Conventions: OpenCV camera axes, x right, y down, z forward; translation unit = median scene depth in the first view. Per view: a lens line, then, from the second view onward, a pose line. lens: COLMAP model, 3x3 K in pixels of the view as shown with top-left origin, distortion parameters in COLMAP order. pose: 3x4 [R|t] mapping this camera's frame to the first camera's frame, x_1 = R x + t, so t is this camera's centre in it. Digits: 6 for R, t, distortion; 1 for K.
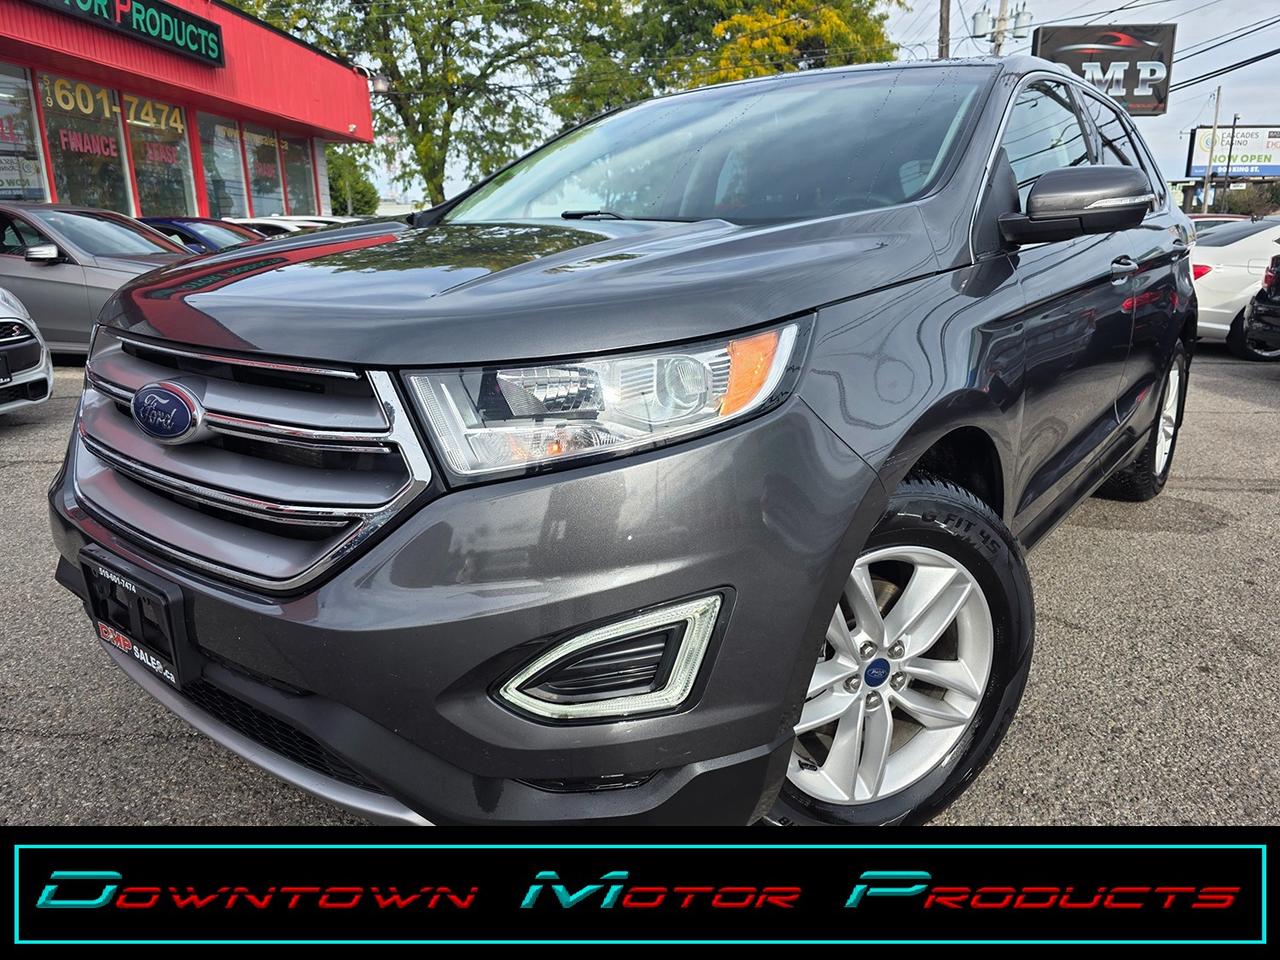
lens RADIAL K [[886.4, 0, 642.4], [0, 886.4, 461.3], [0, 0, 1]] dist [0.052311, -0.049794]
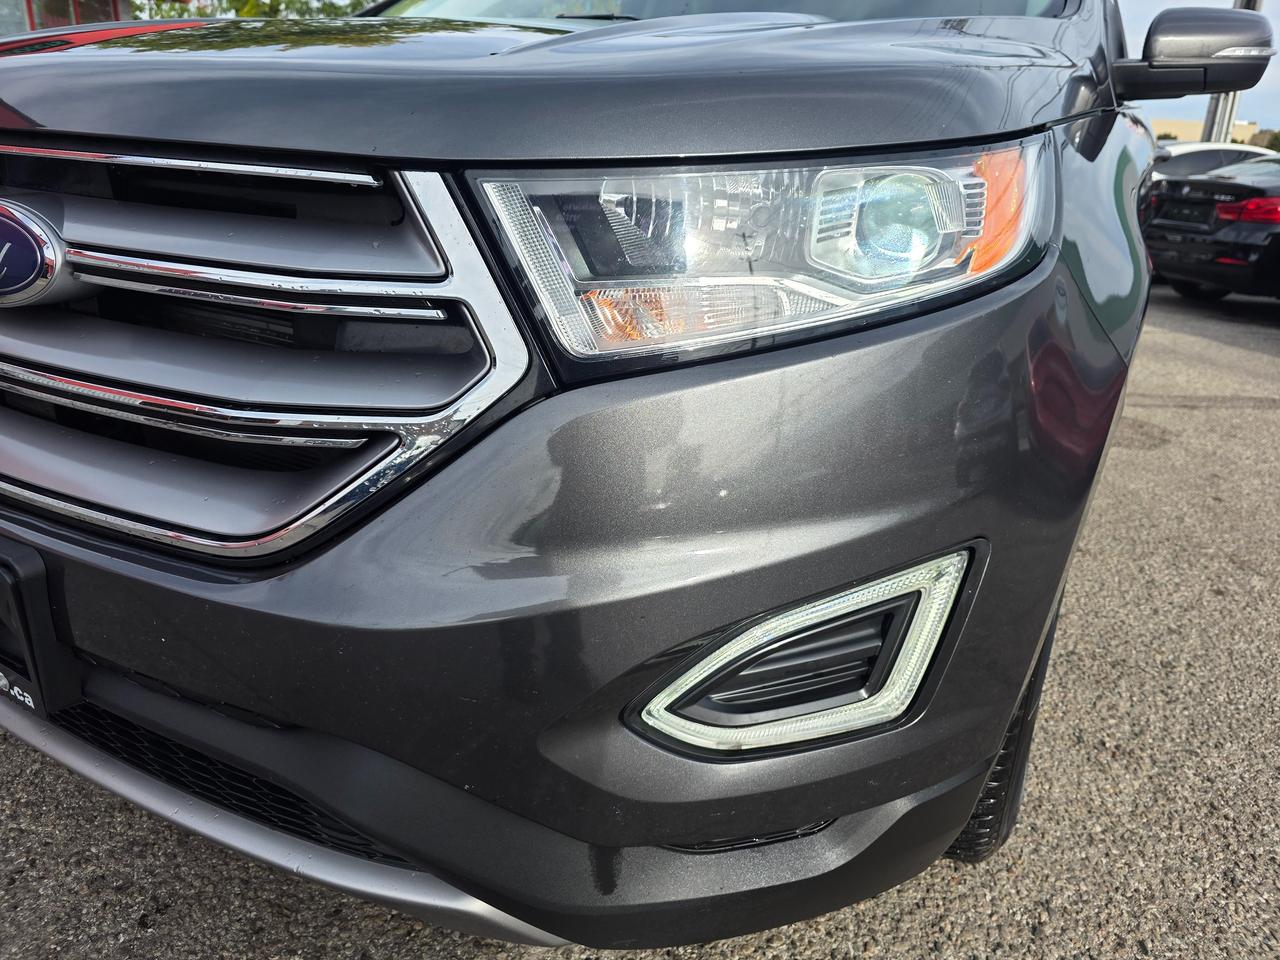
lens RADIAL K [[847.4, 0, 641.9], [0, 847.4, 472.6], [0, 0, 1]] dist [0.050803, -0.037671]
pose [[0.983515, -0.011262, 0.180473, -0.245444], [-0.007502, 0.994658, 0.102952, 0.028963], [-0.180668, -0.102609, 0.978177, 0.410640]]
